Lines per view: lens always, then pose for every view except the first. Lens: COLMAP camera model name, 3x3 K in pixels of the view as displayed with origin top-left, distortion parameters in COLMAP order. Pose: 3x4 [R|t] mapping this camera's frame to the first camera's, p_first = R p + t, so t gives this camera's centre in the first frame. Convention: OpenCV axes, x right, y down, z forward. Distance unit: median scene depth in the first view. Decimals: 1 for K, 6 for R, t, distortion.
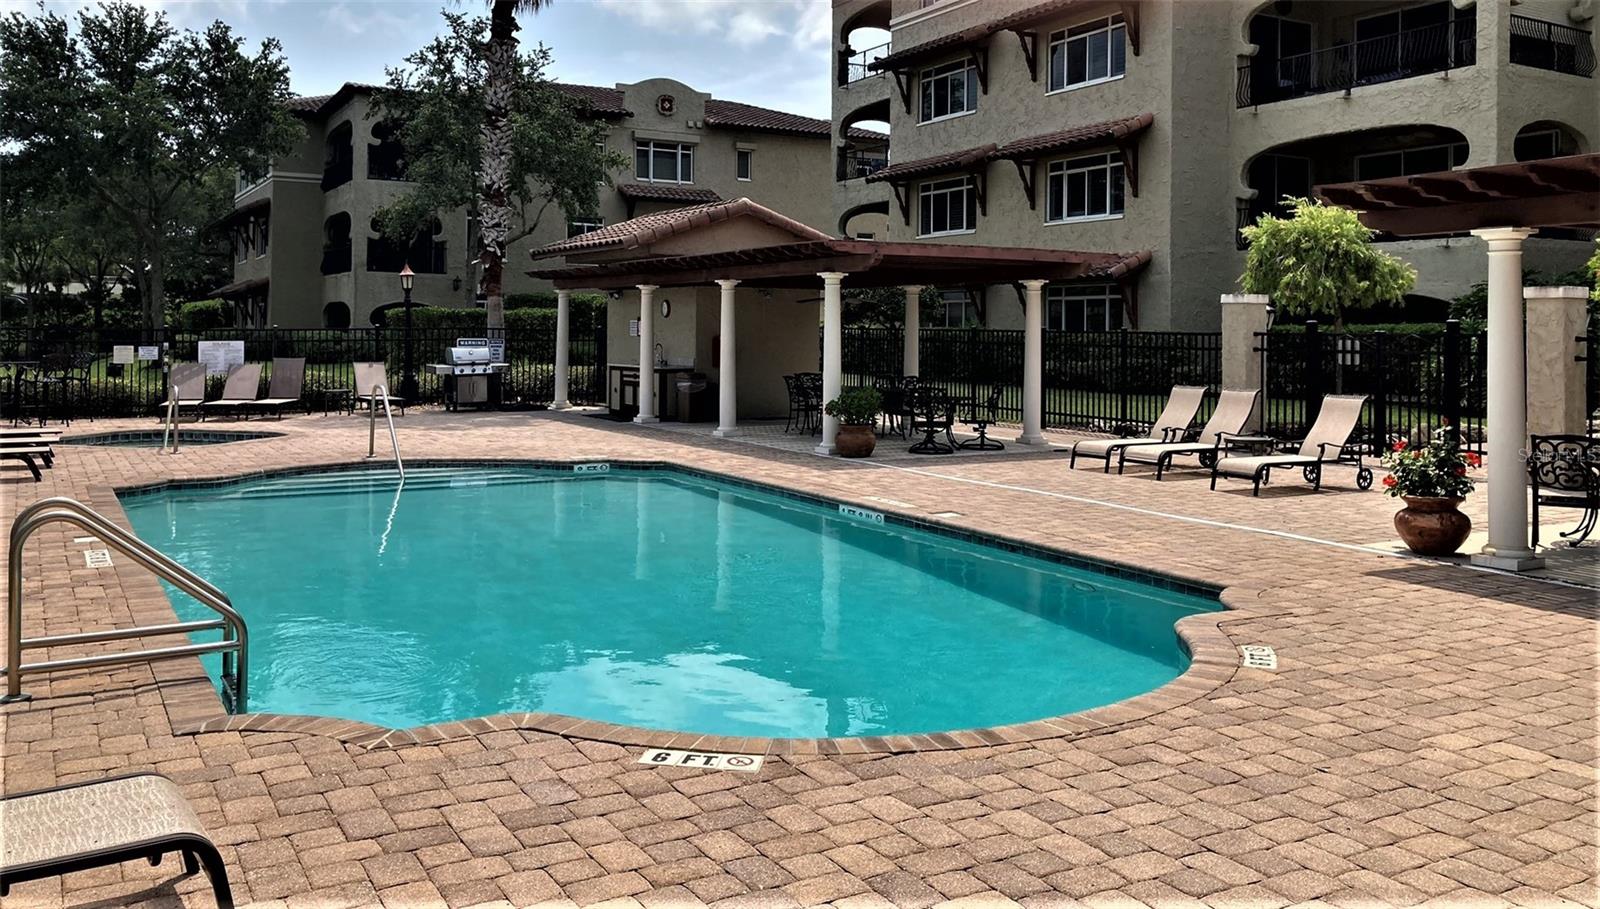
lens RADIAL K [[1296.0, 0, 822.8], [0, 1296.0, 310.0], [0, 0, 1]] dist [-0.002558, -0.007421]
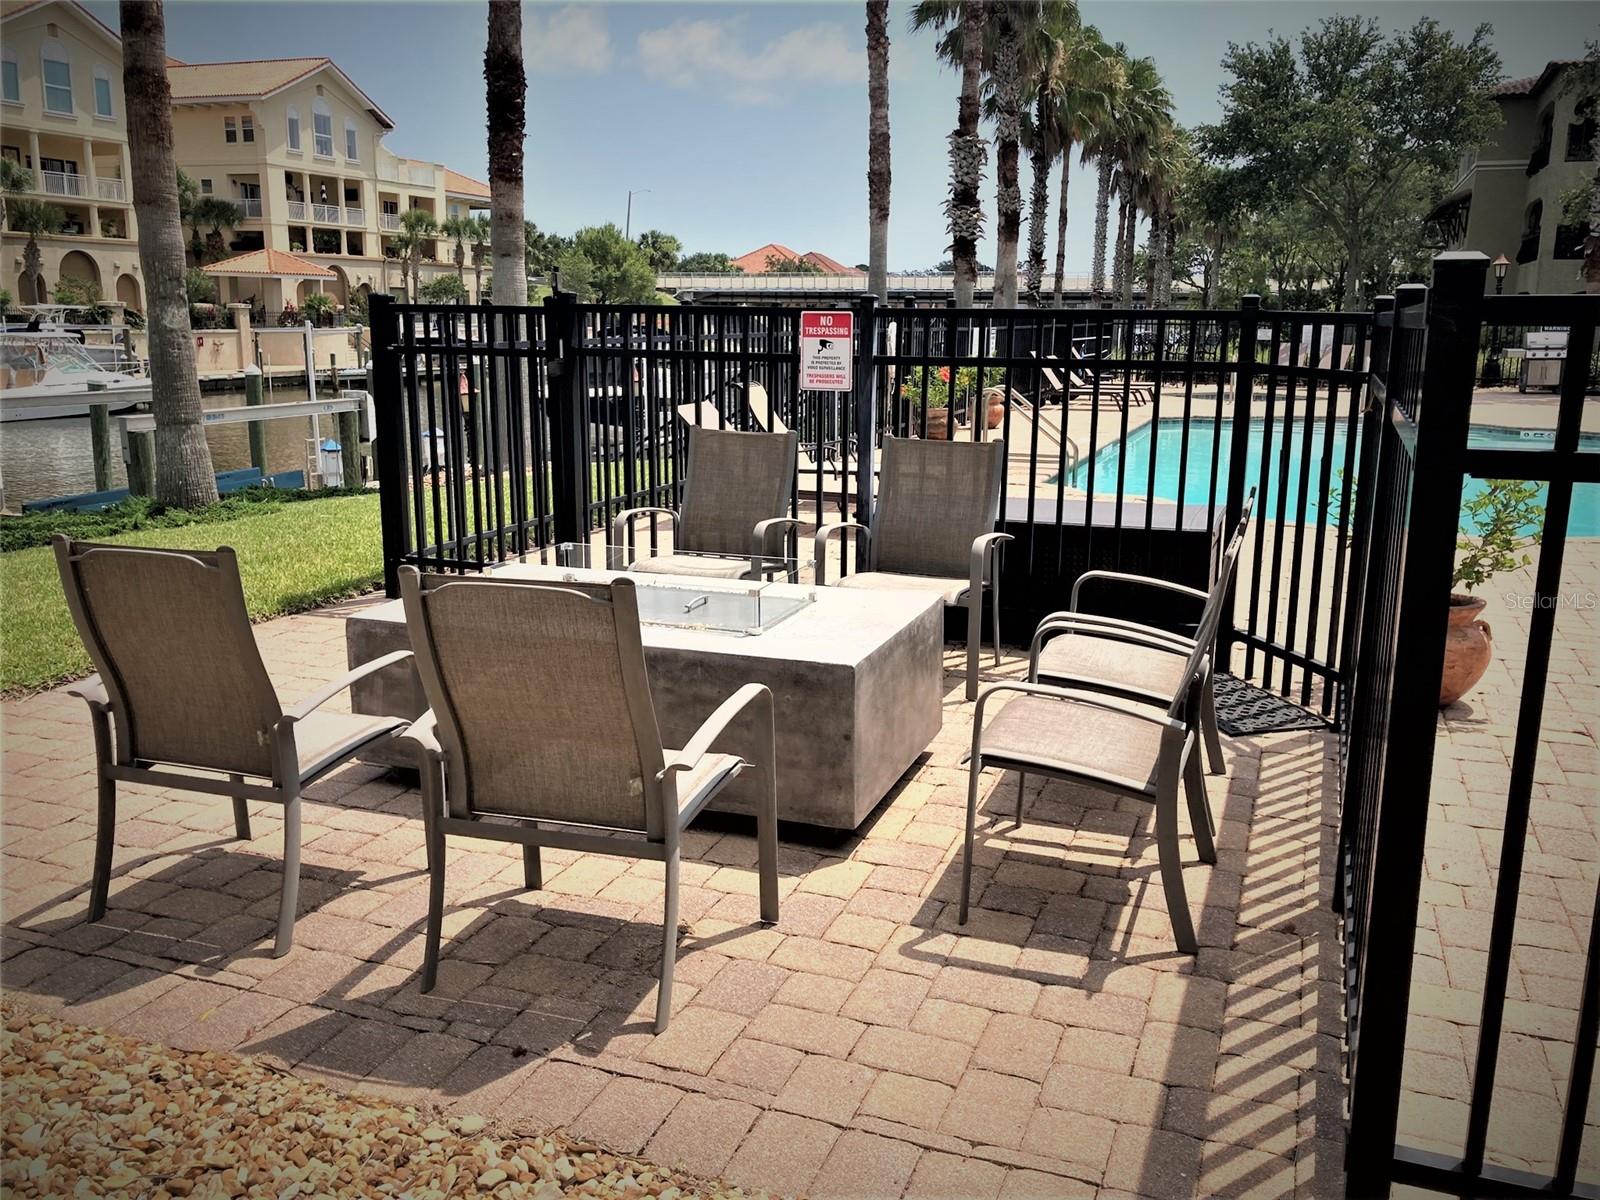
lens RADIAL K [[1317.6, 0, 810.4], [0, 1317.6, 598.2], [0, 0, 1]] dist [-0.007045, 0.003802]
pose [[0.605272, 0.164081, -0.778924, 0.146649], [0.009793, 0.976916, 0.213398, 0.003302], [0.795958, -0.136792, 0.589693, -0.090021]]
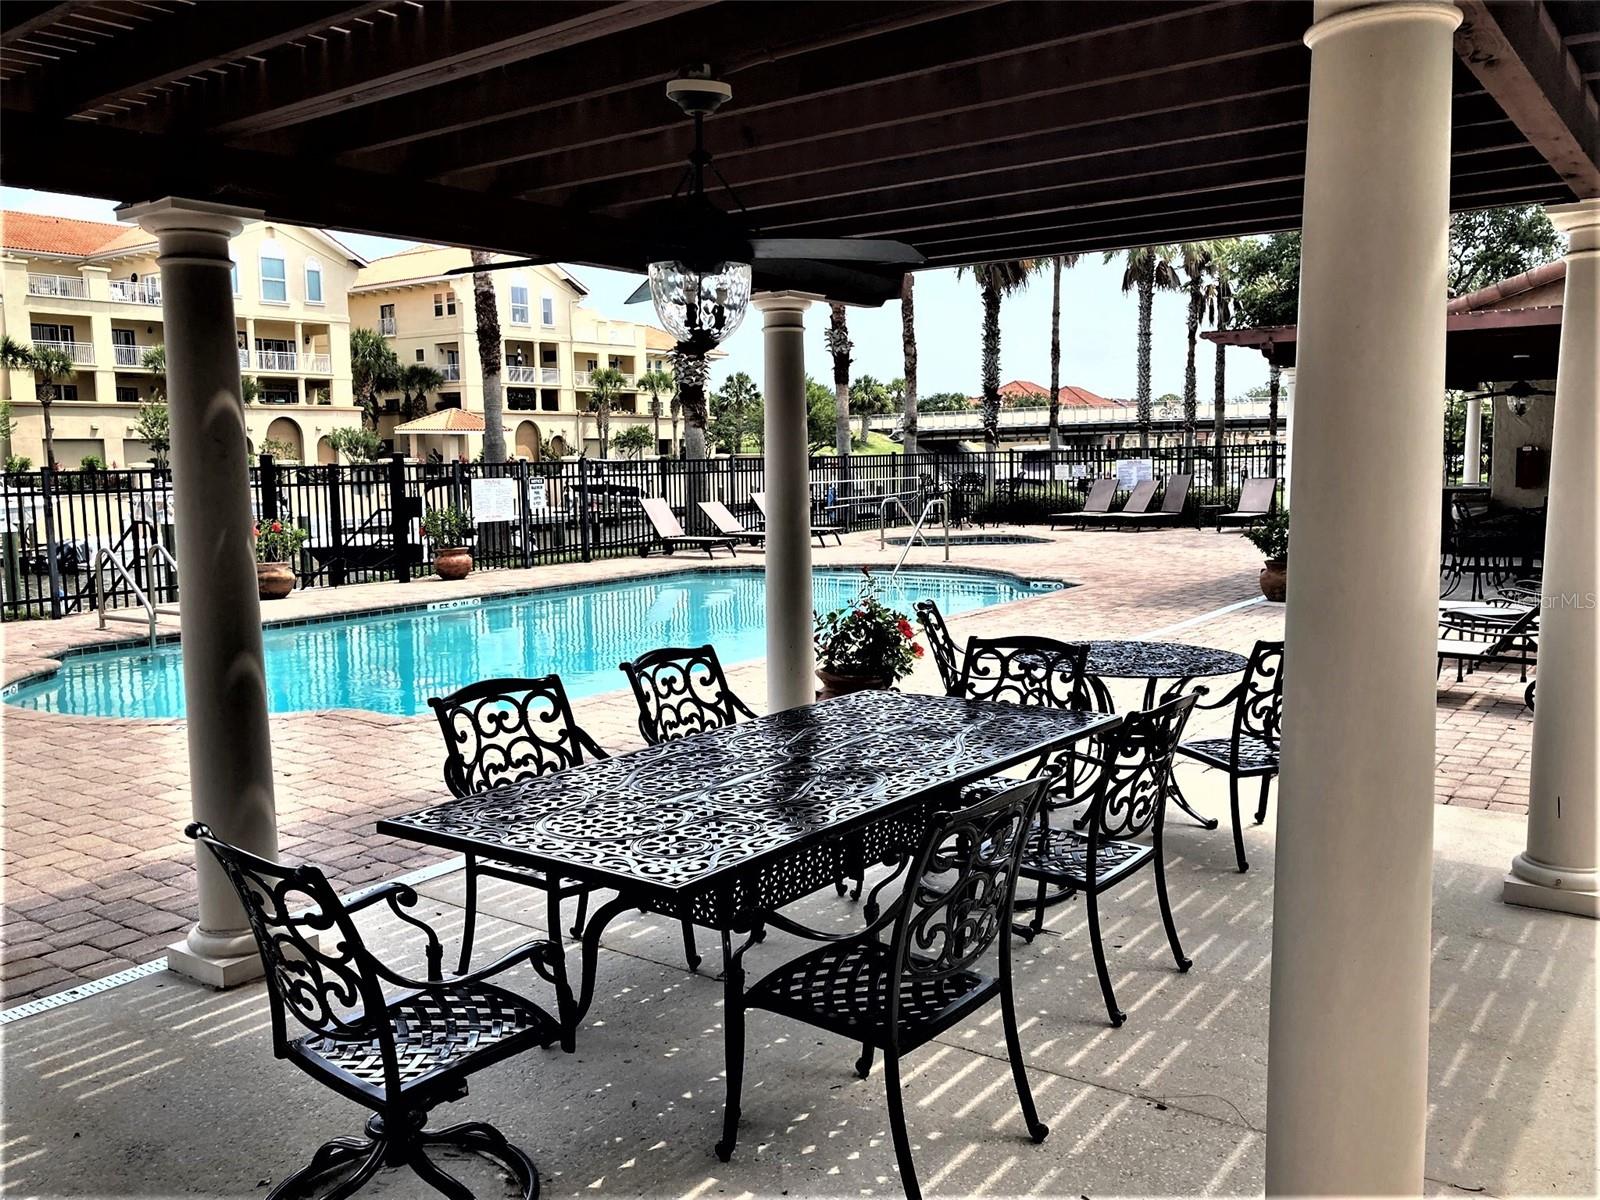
lens RADIAL K [[1317.6, 0, 811.5], [0, 1317.6, 601.9], [0, 0, 1]] dist [-0.007045, 0.003802]
pose [[0.379666, 0.086706, -0.921051, 0.280655], [0.039856, 0.993141, 0.109921, 0.006093], [0.924265, -0.078443, 0.373606, 0.180410]]
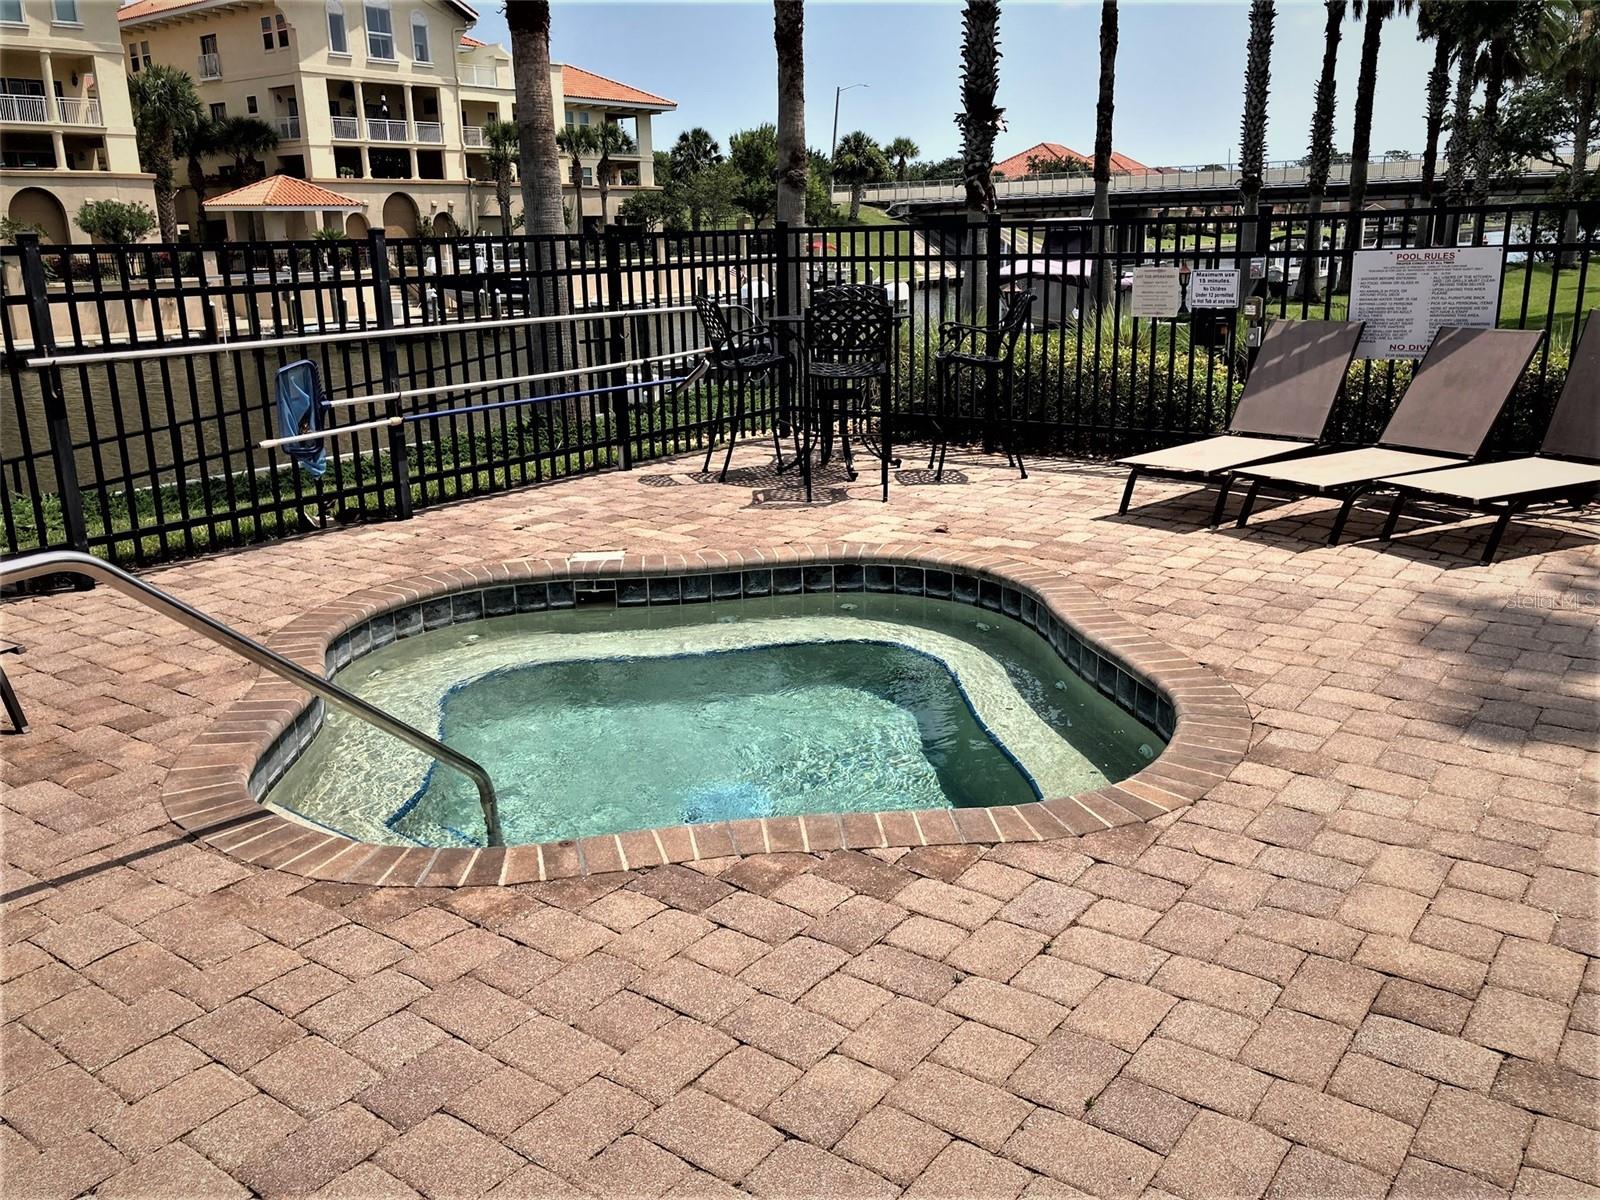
lens RADIAL K [[1317.6, 0, 801.7], [0, 1317.6, 588.6], [0, 0, 1]] dist [-0.007045, 0.003802]
pose [[0.357697, 0.223665, -0.906657, -0.128160], [0.047605, 0.965264, 0.256904, 0.008771], [0.932624, -0.135055, 0.334624, 0.434771]]
